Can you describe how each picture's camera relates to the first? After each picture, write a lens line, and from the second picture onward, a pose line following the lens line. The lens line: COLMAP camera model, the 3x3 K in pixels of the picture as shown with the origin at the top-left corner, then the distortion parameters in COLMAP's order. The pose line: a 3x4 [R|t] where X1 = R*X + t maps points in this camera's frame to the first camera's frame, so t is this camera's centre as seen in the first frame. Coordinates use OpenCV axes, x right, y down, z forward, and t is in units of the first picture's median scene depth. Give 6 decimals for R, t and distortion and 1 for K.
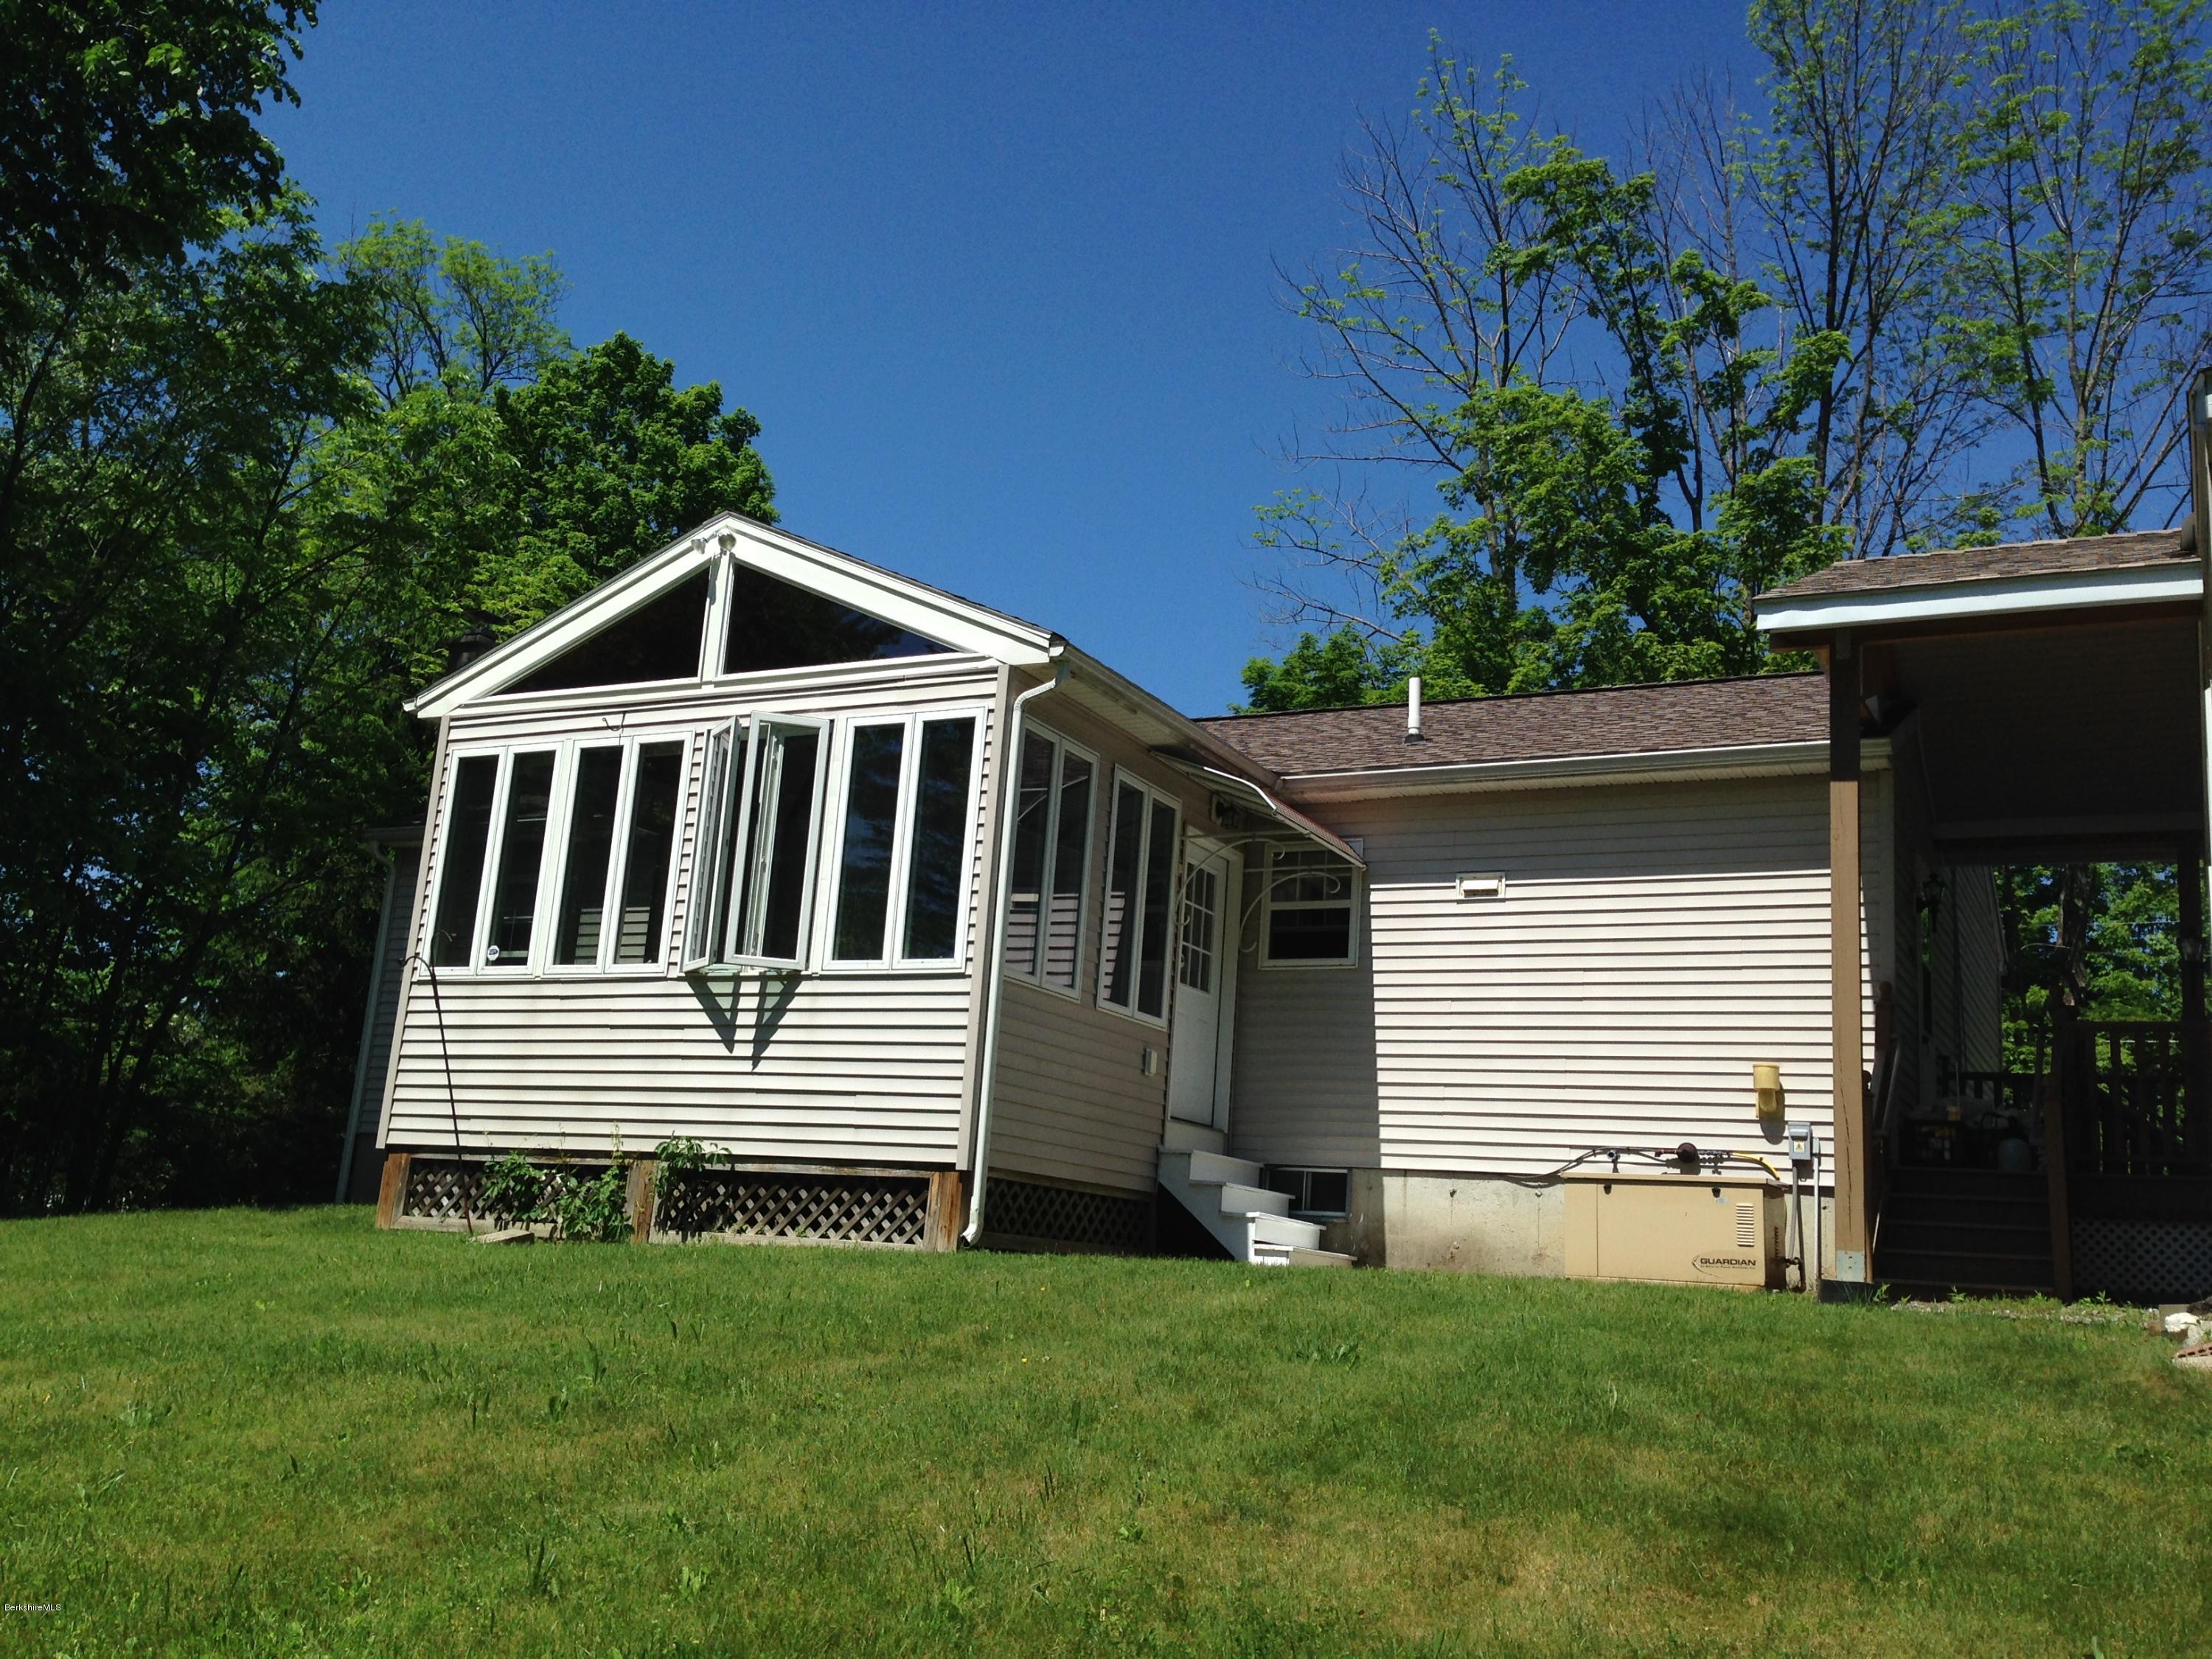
lens RADIAL K [[2070.5, 0, 1106.0], [0, 2070.5, 829.5], [0, 0, 1]] dist [-0.009279, 0.411518]
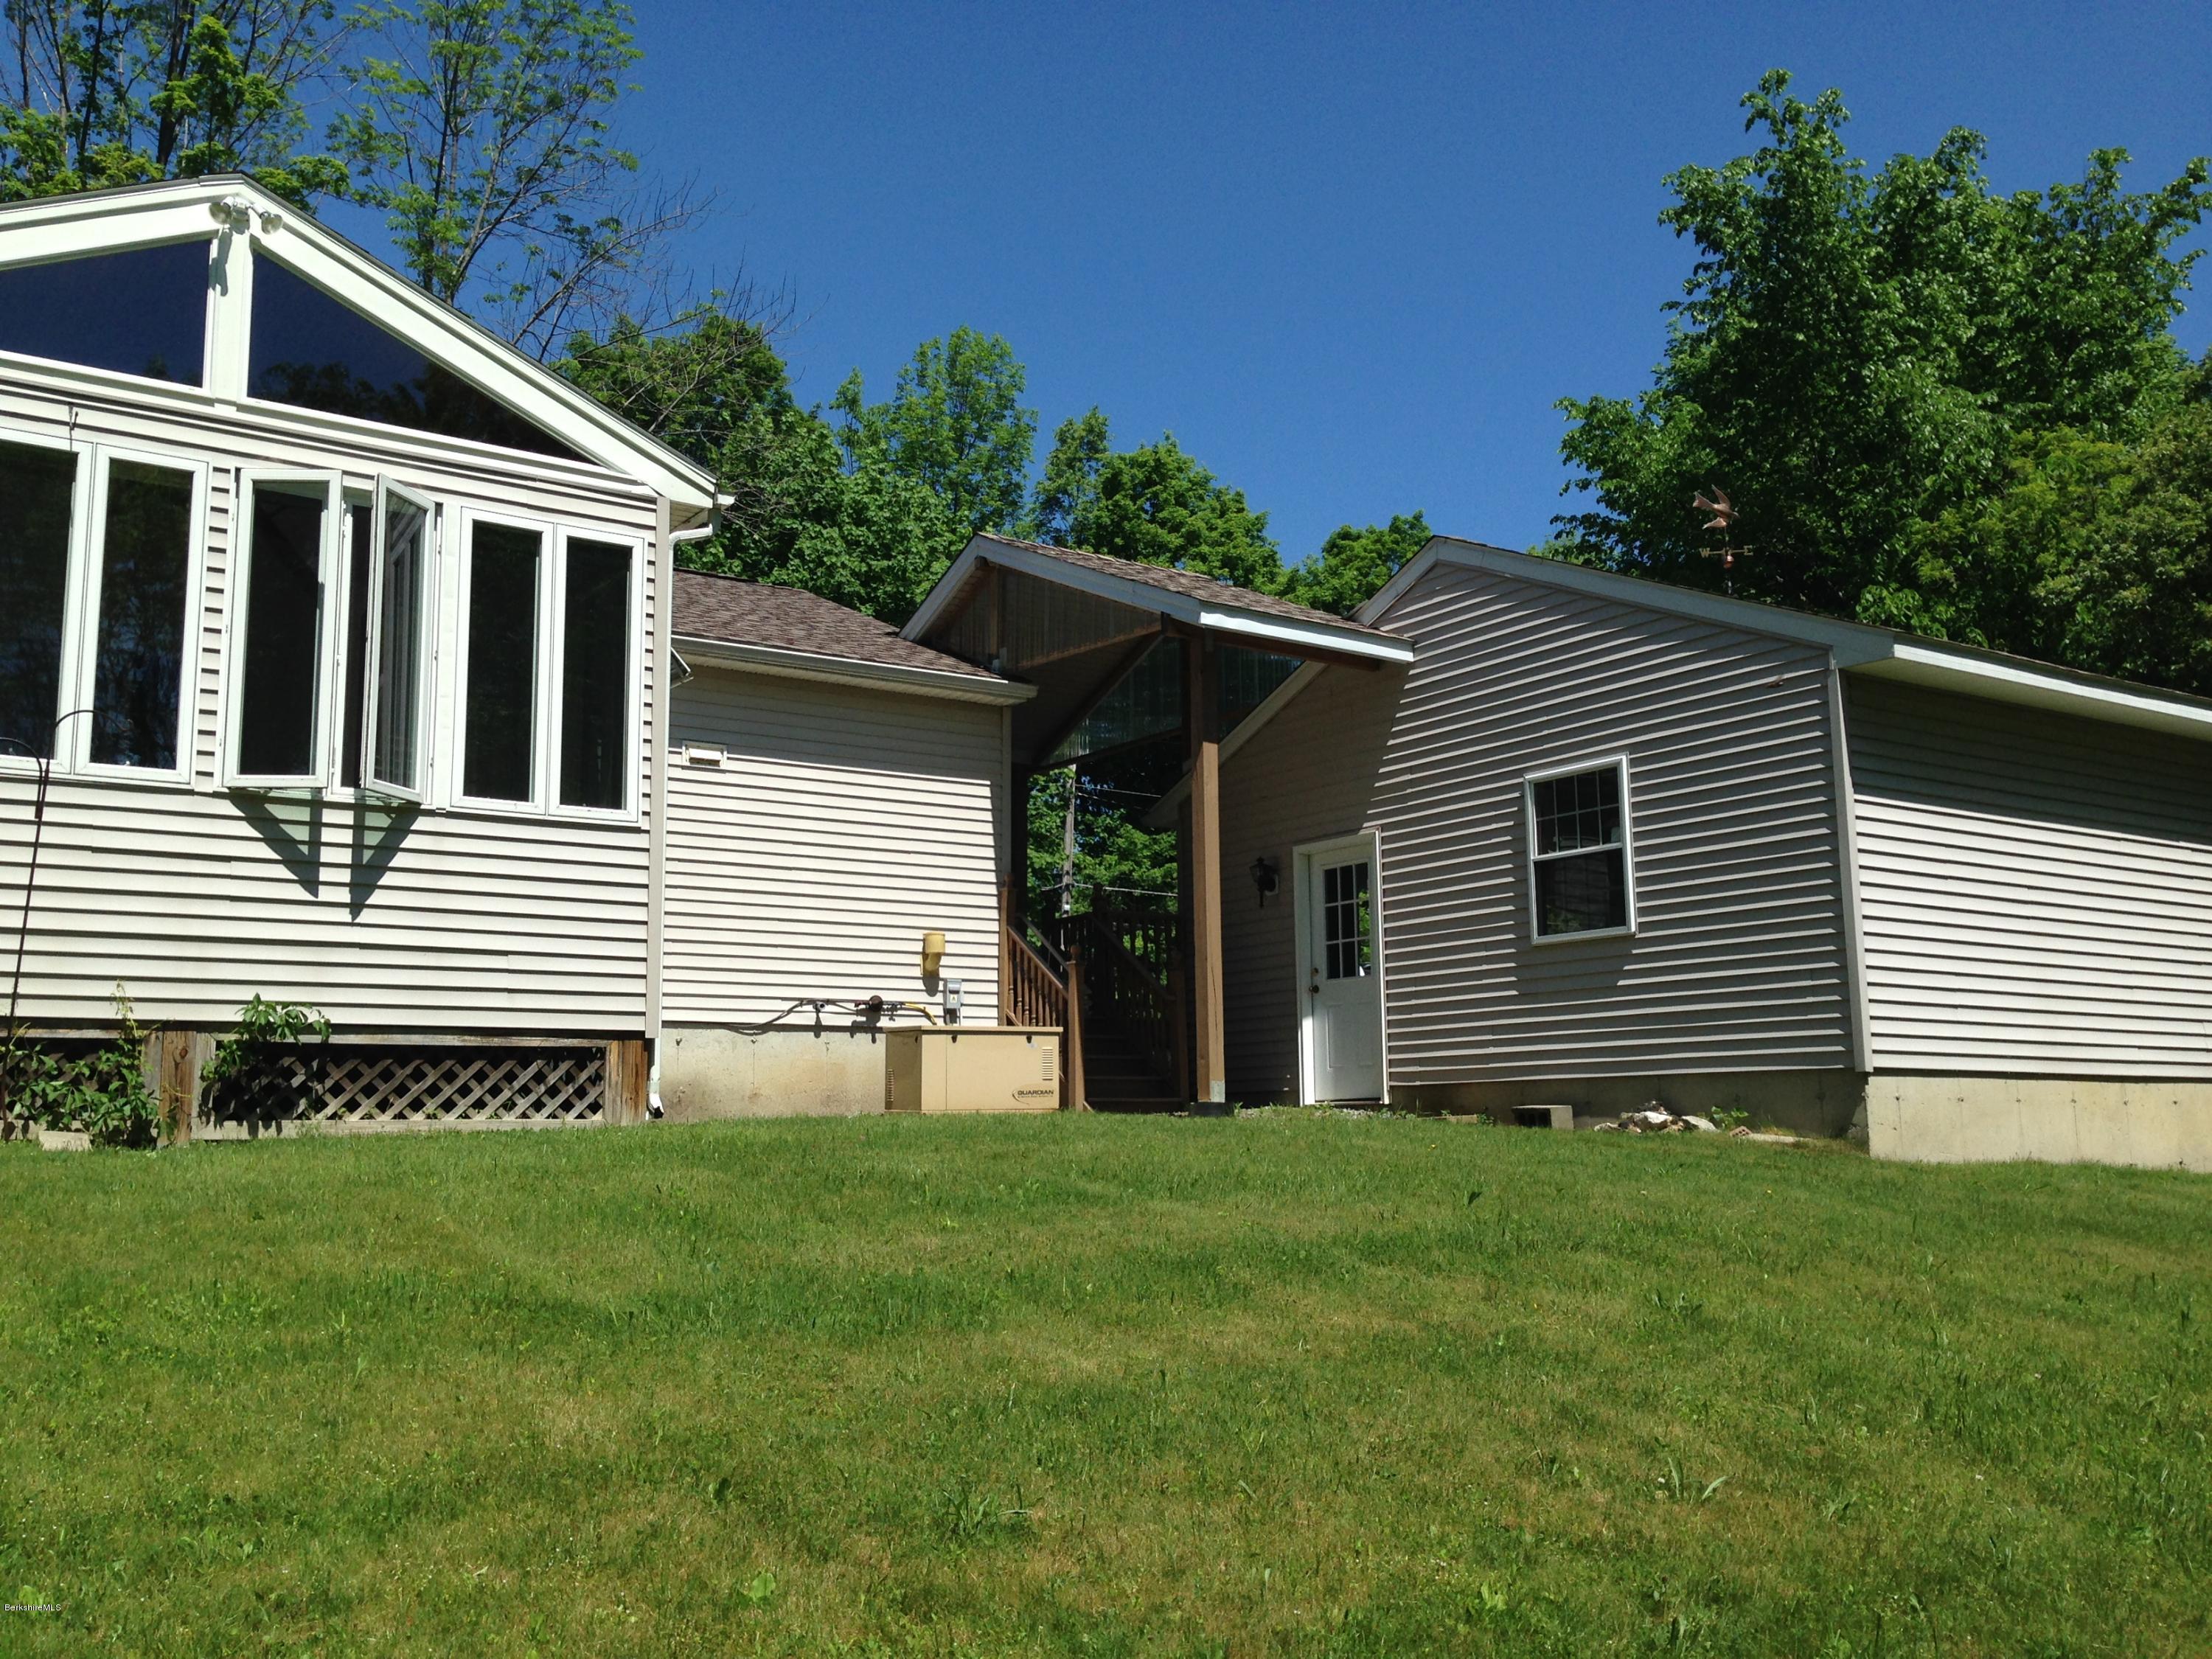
lens RADIAL K [[2041.0, 0, 1111.0], [0, 2041.0, 853.4], [0, 0, 1]] dist [0.124684, -0.189522]
pose [[0.463284, 0.056450, 0.884410, -0.743501], [-0.153409, 0.988011, 0.017299, 0.030518], [-0.872831, -0.143691, 0.466390, 0.363557]]
